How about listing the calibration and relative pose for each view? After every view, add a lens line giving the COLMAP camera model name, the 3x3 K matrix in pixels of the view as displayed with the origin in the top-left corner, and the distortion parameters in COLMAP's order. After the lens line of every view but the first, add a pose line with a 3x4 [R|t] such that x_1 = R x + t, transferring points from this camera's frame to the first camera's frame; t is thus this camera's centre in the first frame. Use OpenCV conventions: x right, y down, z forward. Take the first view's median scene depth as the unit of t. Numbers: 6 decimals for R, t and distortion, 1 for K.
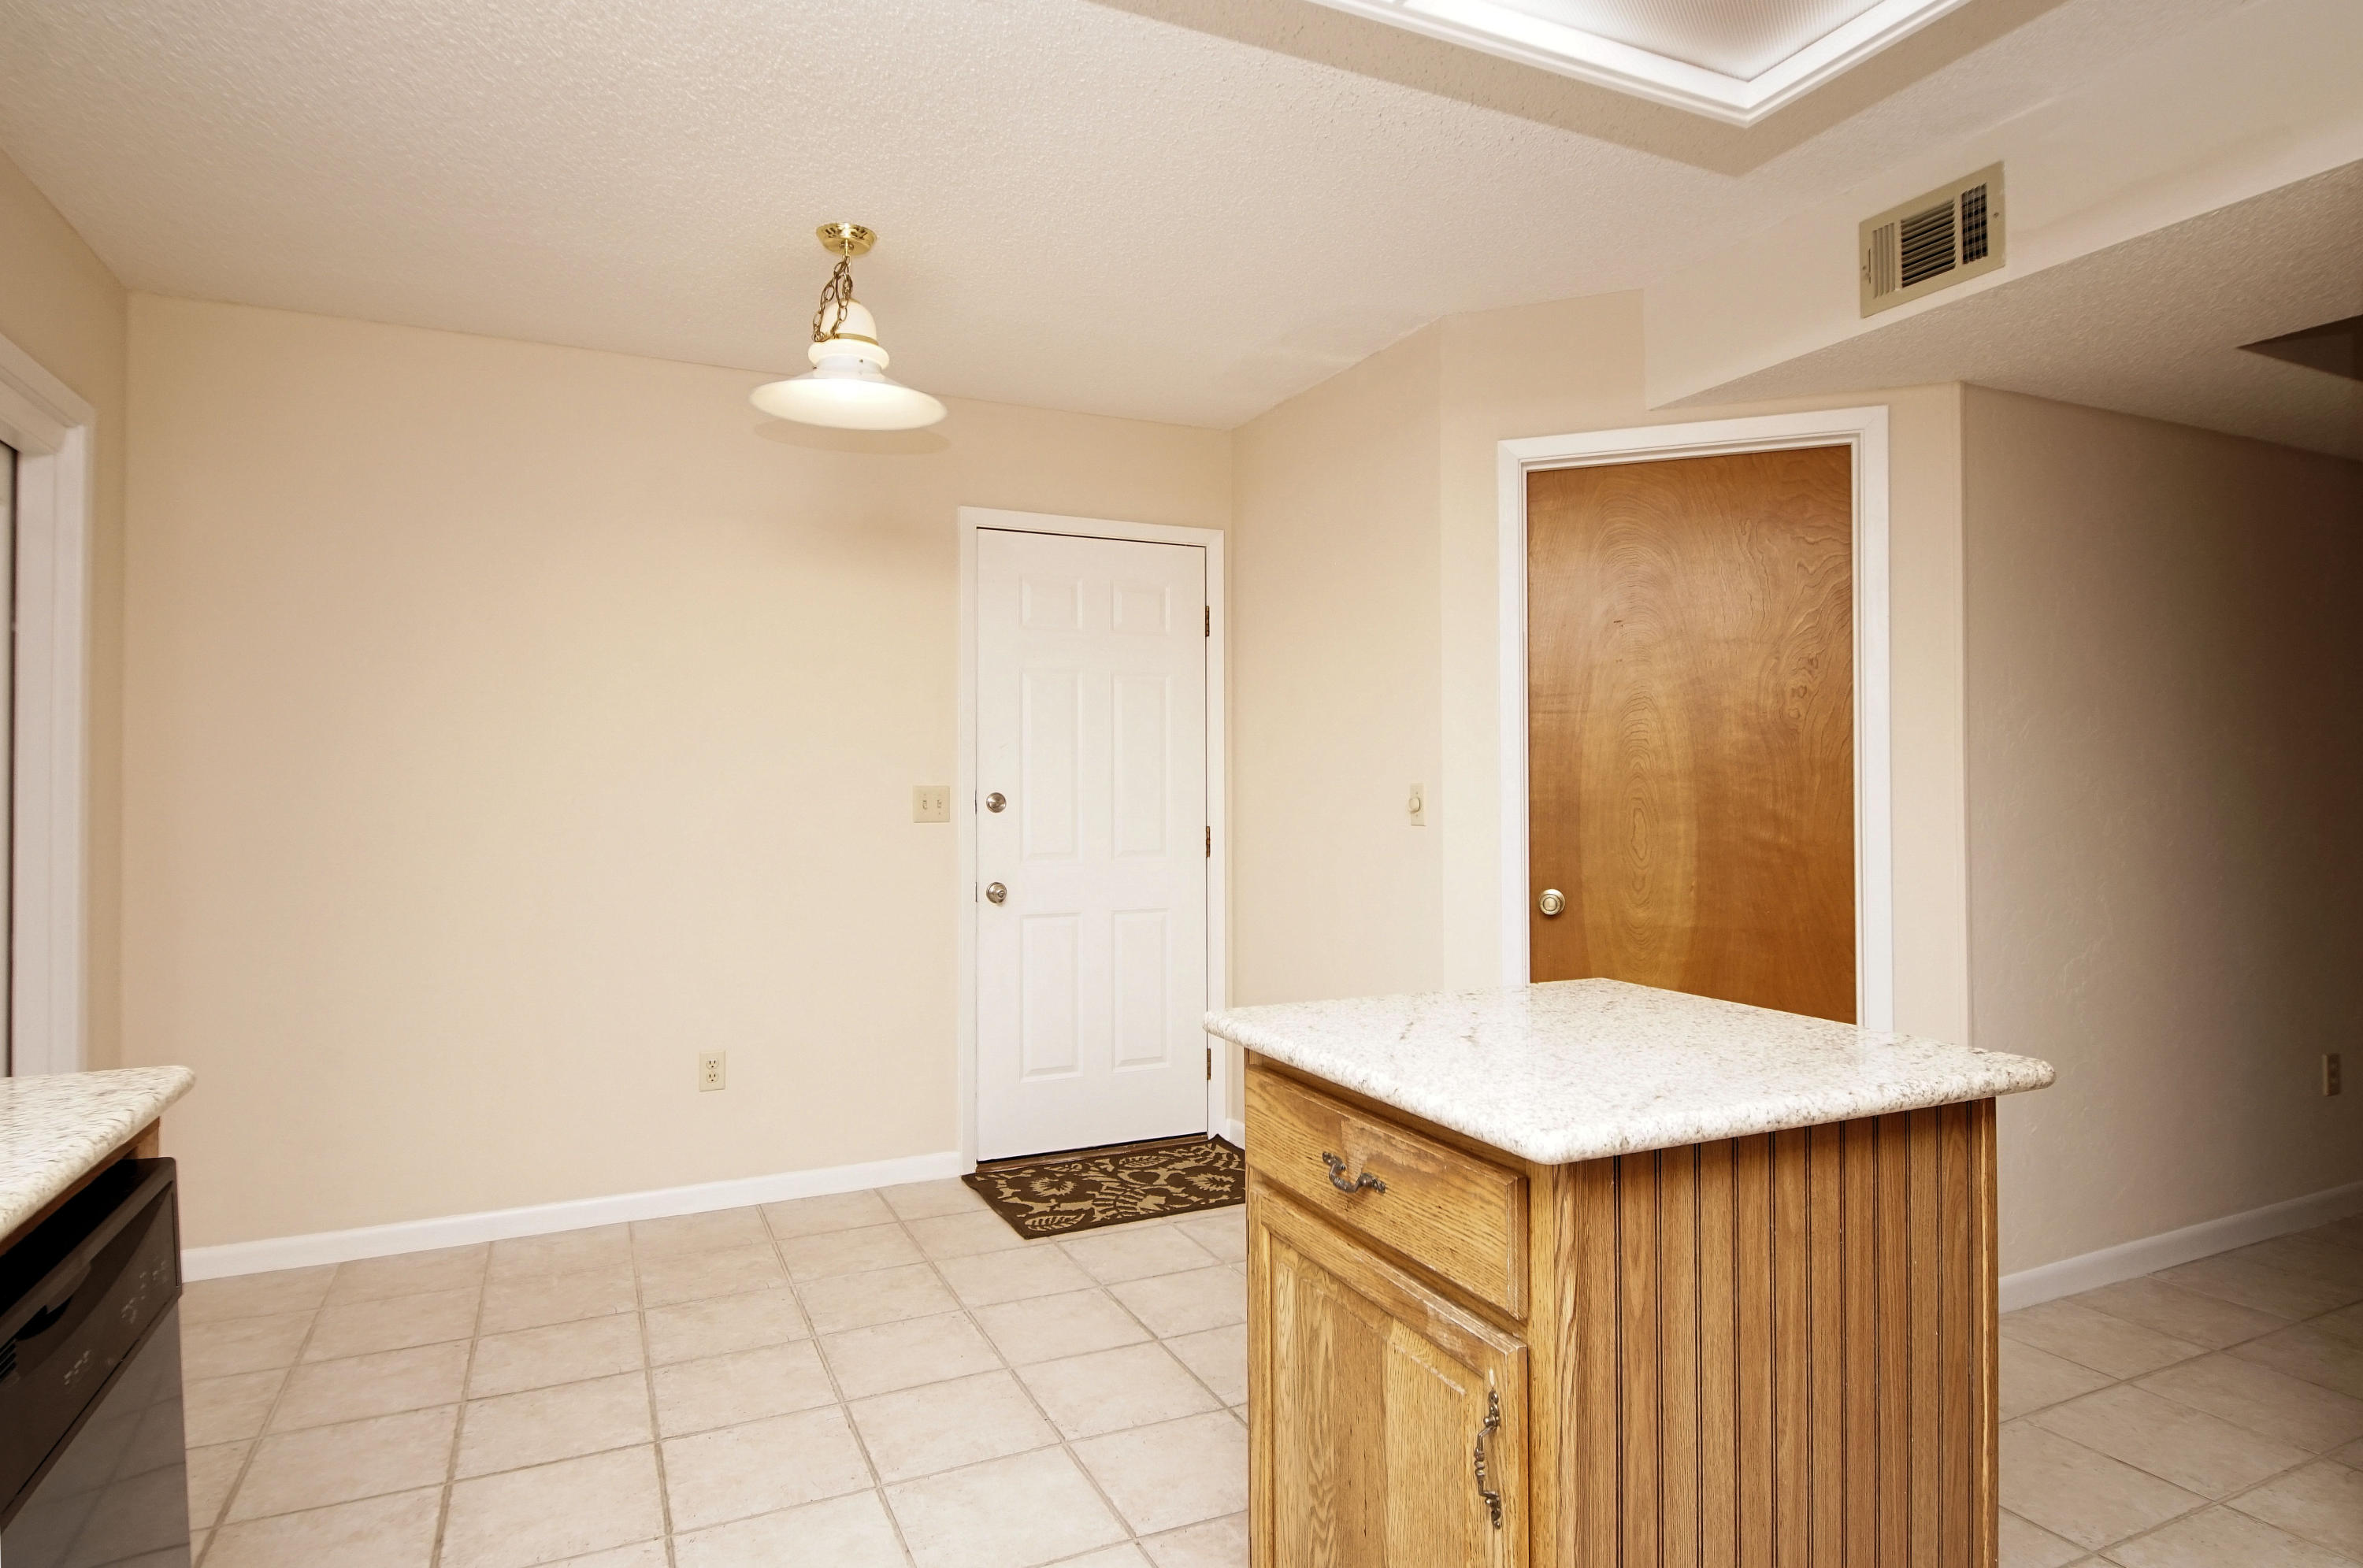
lens RADIAL K [[1277.4, 0, 1177.3], [0, 1277.4, 773.1], [0, 0, 1]] dist [0.033900, -0.033085]
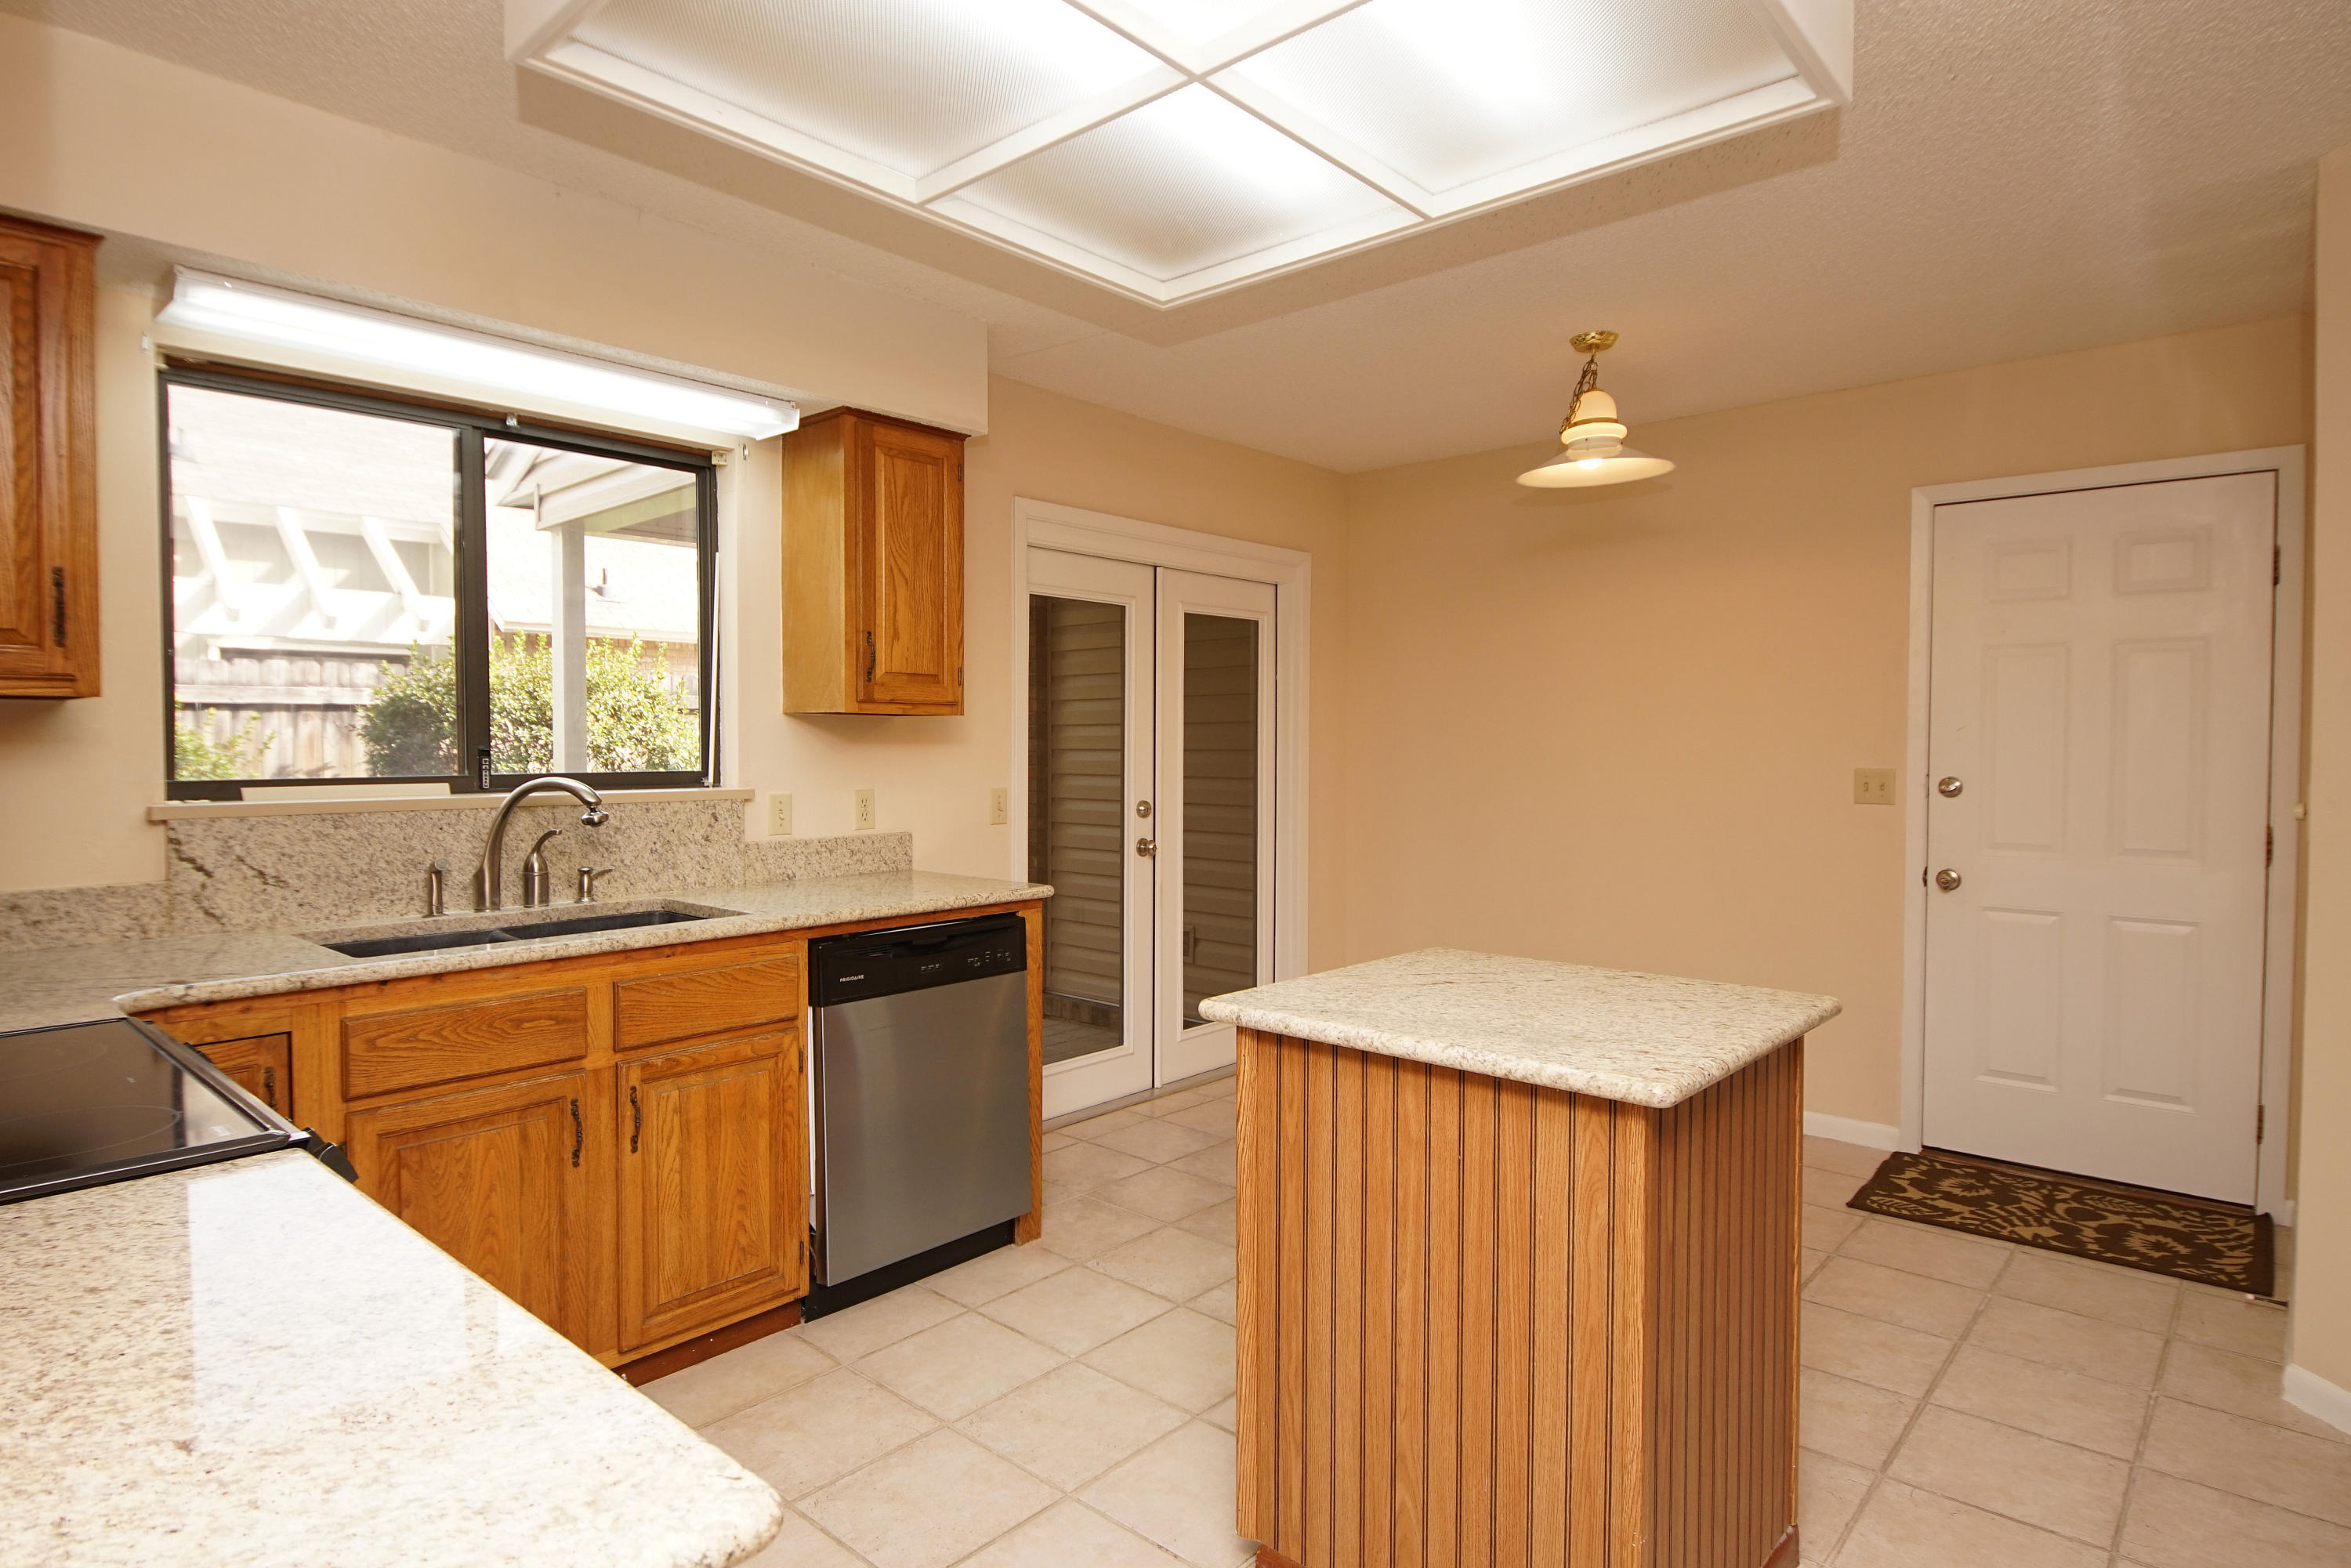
lens RADIAL K [[1260.4, 0, 1183.0], [0, 1260.4, 772.1], [0, 0, 1]] dist [-0.000072, -0.020295]
pose [[0.399993, 0.028223, -0.916084, 0.560819], [0.003412, 0.999473, 0.032282, -0.023682], [0.916512, -0.016038, 0.399686, 0.095109]]
